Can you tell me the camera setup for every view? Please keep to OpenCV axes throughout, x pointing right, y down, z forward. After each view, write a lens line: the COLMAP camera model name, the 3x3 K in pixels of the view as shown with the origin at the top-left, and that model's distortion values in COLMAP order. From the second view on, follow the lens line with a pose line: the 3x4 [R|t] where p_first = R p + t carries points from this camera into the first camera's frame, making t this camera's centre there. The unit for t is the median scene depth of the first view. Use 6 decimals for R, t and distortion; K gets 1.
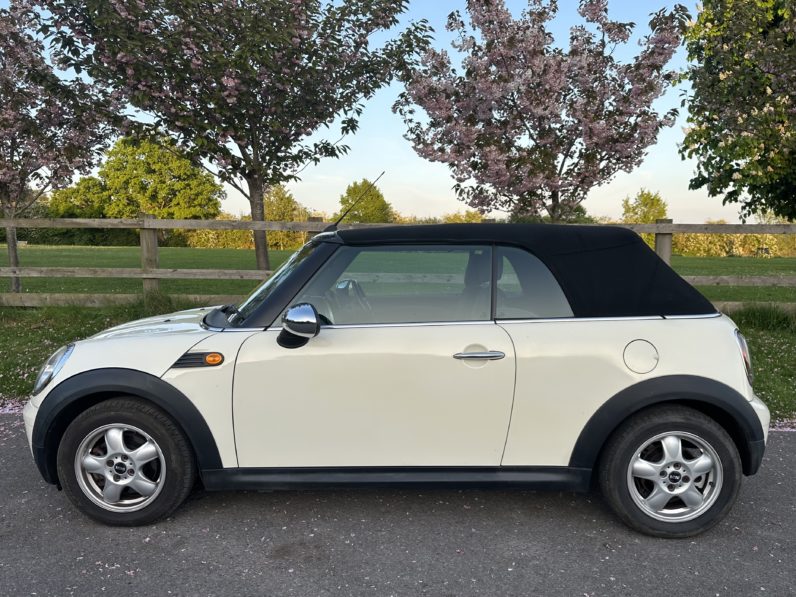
lens RADIAL K [[596.3, 0, 409.5], [0, 596.3, 312.7], [0, 0, 1]] dist [0.060706, -0.074087]
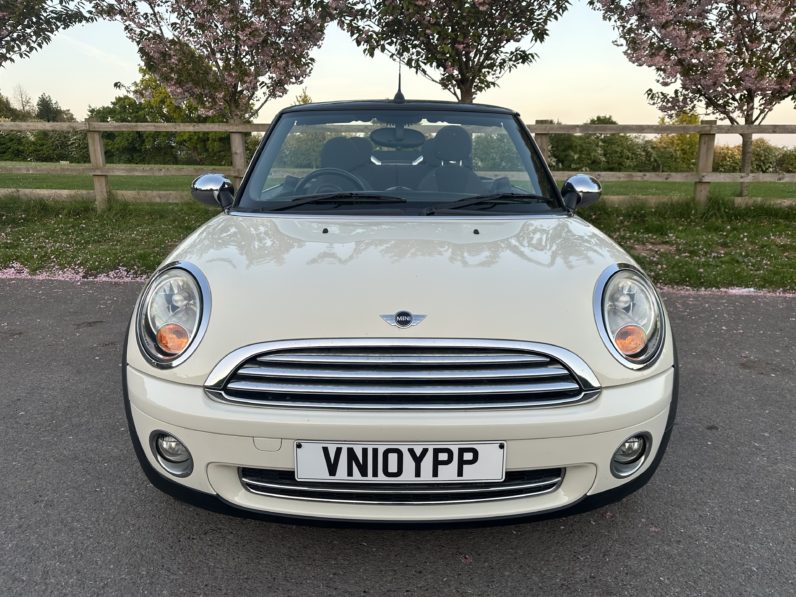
lens RADIAL K [[588.0, 0, 399.6], [0, 588.0, 312.5], [0, 0, 1]] dist [0.002348, 0.002806]
pose [[0.999296, 0.007906, -0.036679, -0.334826], [-0.003018, 0.991316, 0.131469, 0.042115], [0.037400, -0.131266, 0.990641, -0.102541]]
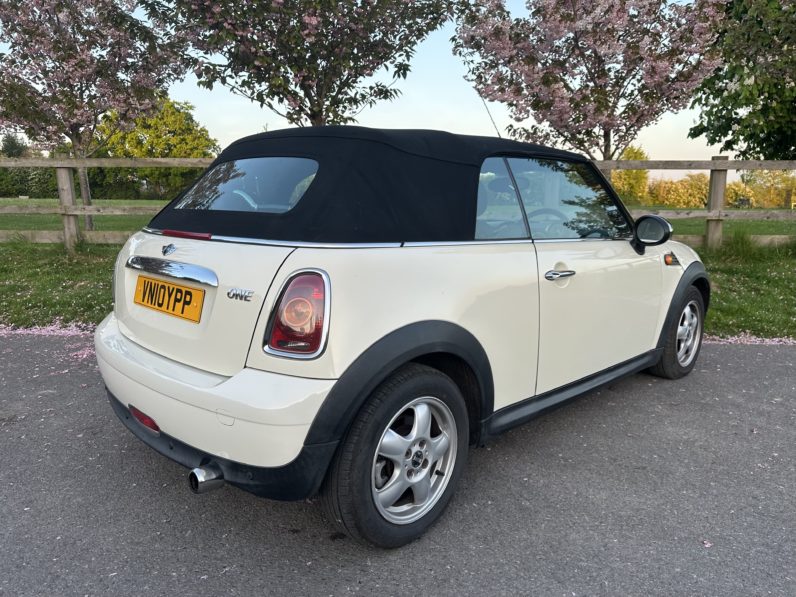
lens RADIAL K [[575.5, 0, 399.3], [0, 575.5, 308.8], [0, 0, 1]] dist [0.007755, -0.003355]
pose [[0.999943, -0.005602, 0.009126, -0.128168], [0.004903, 0.997183, 0.074851, 0.028387], [-0.009519, -0.074802, 0.997153, -0.017734]]
